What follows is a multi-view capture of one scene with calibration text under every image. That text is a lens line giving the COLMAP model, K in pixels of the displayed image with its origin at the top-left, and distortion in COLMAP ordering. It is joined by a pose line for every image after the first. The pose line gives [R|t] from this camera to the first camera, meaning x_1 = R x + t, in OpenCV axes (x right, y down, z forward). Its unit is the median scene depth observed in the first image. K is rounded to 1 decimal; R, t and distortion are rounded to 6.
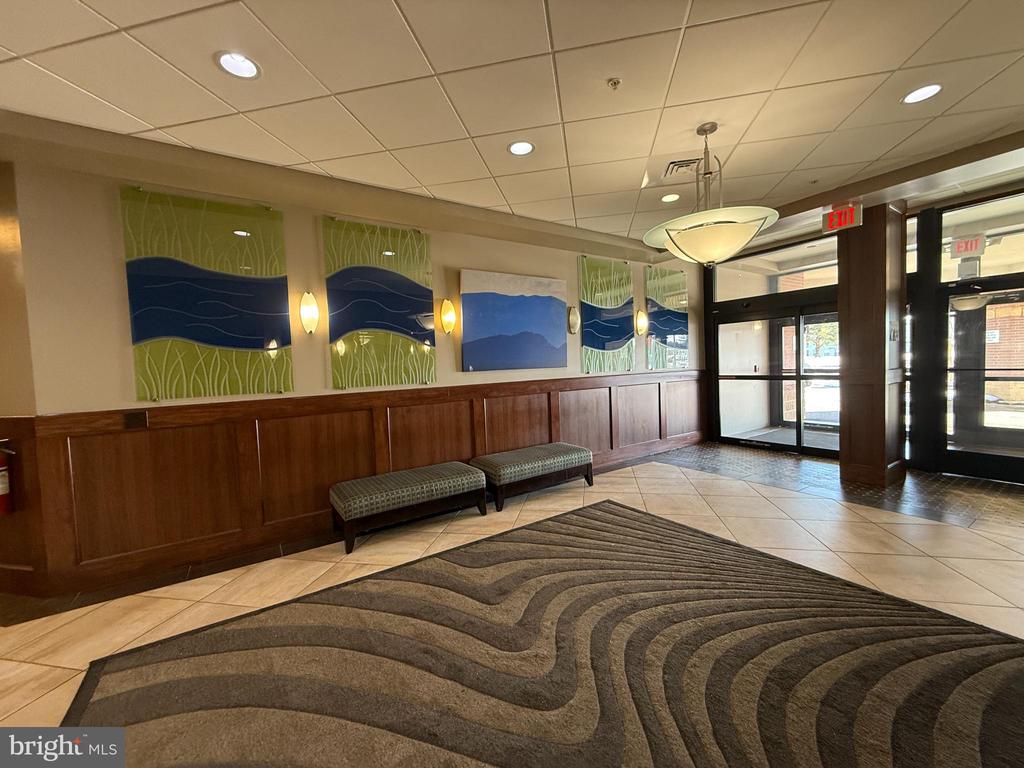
lens RADIAL K [[406.8, 0, 509.9], [0, 406.8, 383.7], [0, 0, 1]] dist [0.000870, 0.000124]
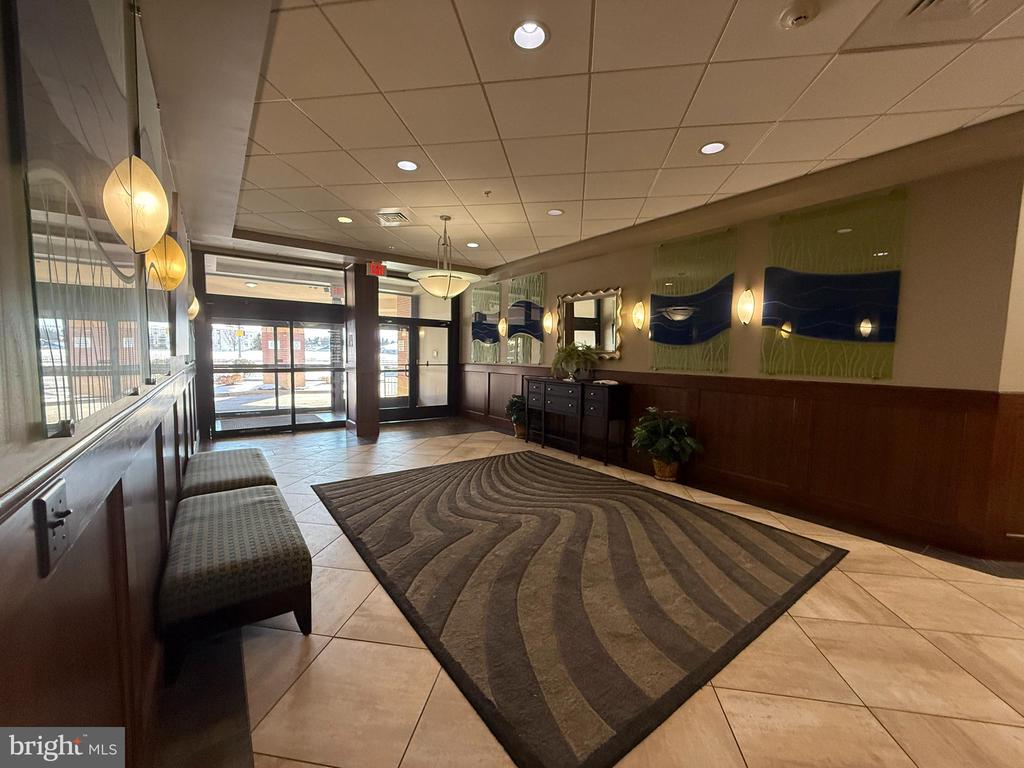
lens RADIAL K [[406.8, 0, 511.5], [0, 406.8, 383.3], [0, 0, 1]] dist [0.000870, 0.000124]
pose [[-0.046834, -0.031146, 0.998417, -0.938788], [0.034477, 0.998868, 0.032777, 0.012557], [-0.998308, 0.035957, -0.045707, 0.627184]]
